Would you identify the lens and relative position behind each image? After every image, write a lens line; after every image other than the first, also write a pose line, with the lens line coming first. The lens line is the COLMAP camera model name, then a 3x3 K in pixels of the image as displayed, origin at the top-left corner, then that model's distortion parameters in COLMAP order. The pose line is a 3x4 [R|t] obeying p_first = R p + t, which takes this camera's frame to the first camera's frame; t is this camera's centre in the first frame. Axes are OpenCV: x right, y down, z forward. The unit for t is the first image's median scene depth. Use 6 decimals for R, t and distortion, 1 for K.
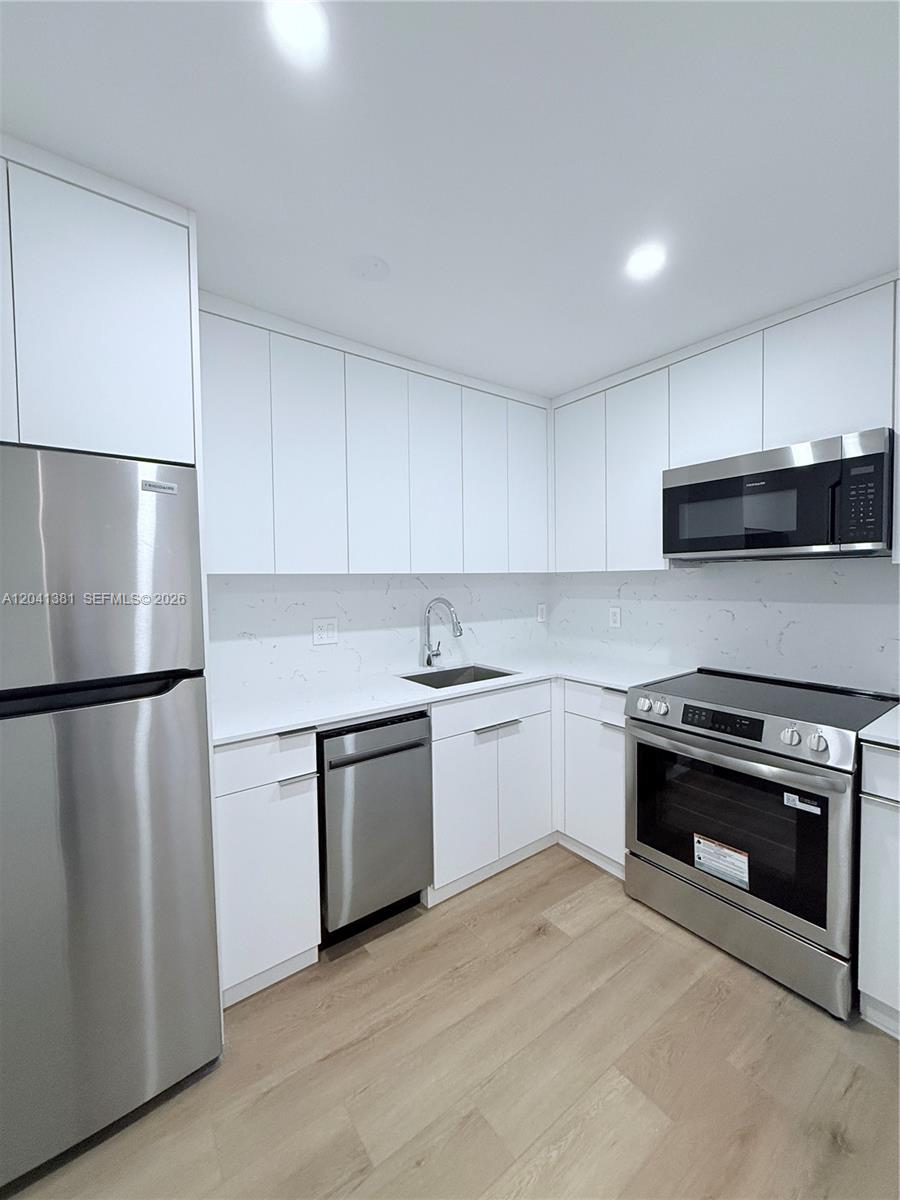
lens RADIAL K [[490.6, 0, 450.0], [0, 490.6, 600.0], [0, 0, 1]] dist [-0.002891, 0.000284]
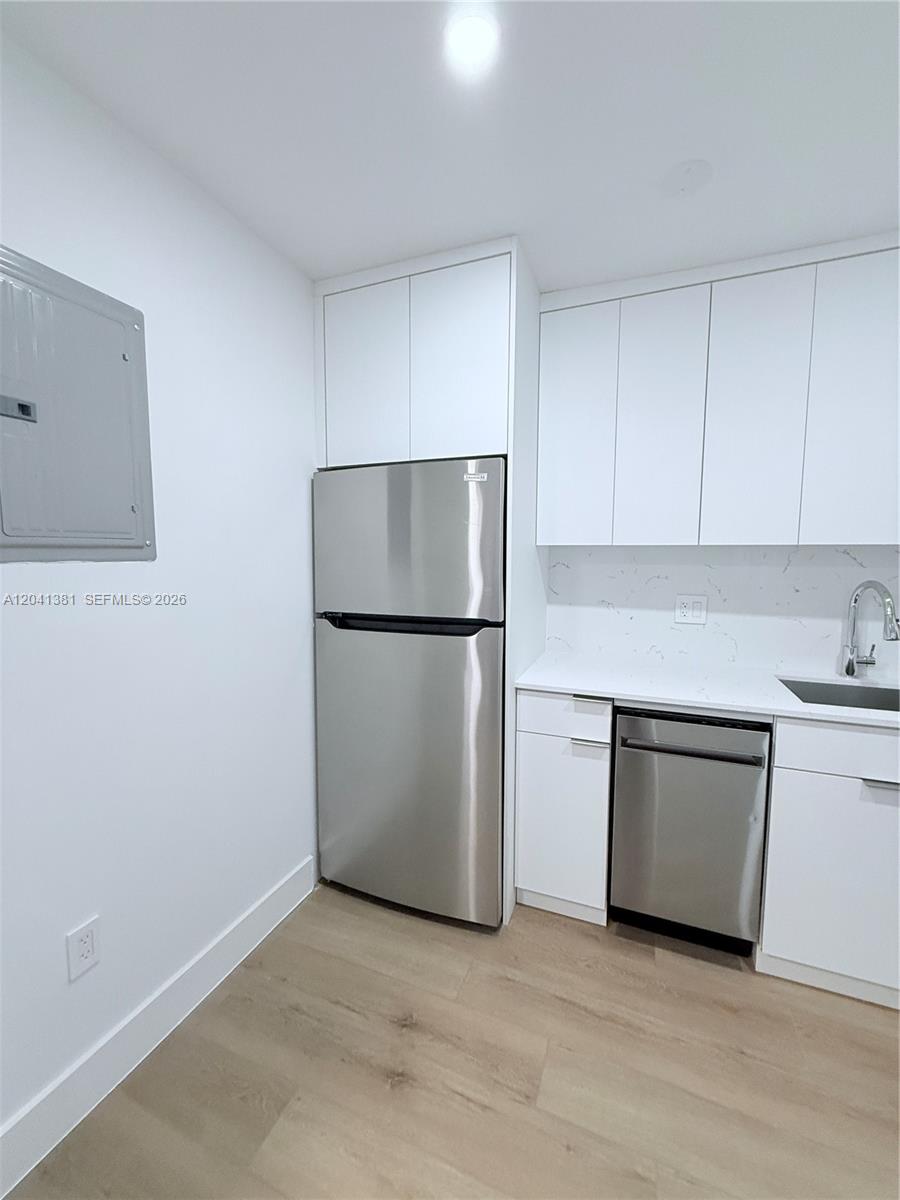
lens RADIAL K [[490.6, 0, 450.0], [0, 490.6, 600.0], [0, 0, 1]] dist [-0.002891, 0.000284]
pose [[0.507306, 0.094568, -0.856562, 0.373675], [-0.049071, 0.995518, 0.080847, -0.005865], [0.860368, 0.001018, 0.509672, 0.199652]]
